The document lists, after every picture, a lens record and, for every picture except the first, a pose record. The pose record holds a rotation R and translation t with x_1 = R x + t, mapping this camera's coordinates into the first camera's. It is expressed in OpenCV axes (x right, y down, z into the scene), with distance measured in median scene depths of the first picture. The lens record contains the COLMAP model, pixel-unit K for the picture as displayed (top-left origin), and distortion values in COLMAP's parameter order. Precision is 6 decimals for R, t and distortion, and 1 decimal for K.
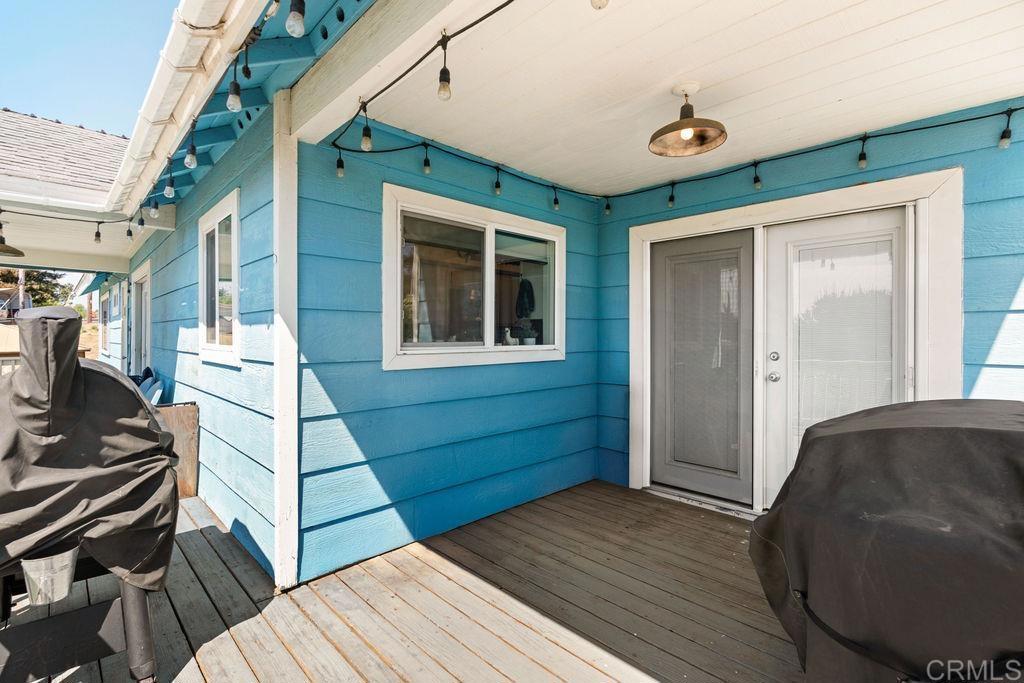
lens RADIAL K [[461.4, 0, 508.3], [0, 461.4, 335.9], [0, 0, 1]] dist [-0.000351, 0.000556]
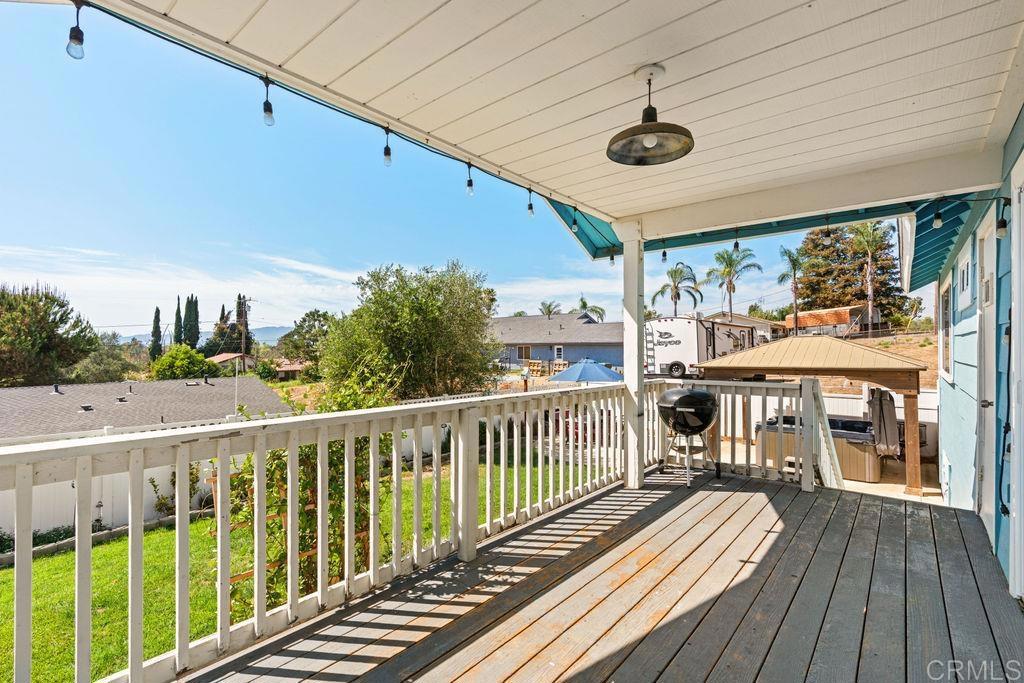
lens RADIAL K [[461.4, 0, 508.5], [0, 461.4, 345.4], [0, 0, 1]] dist [-0.000351, 0.000556]
pose [[0.082628, -0.006539, -0.996559, -0.270871], [-0.002860, 0.999973, -0.006798, 0.001443], [0.996576, 0.003412, 0.082607, 0.321241]]
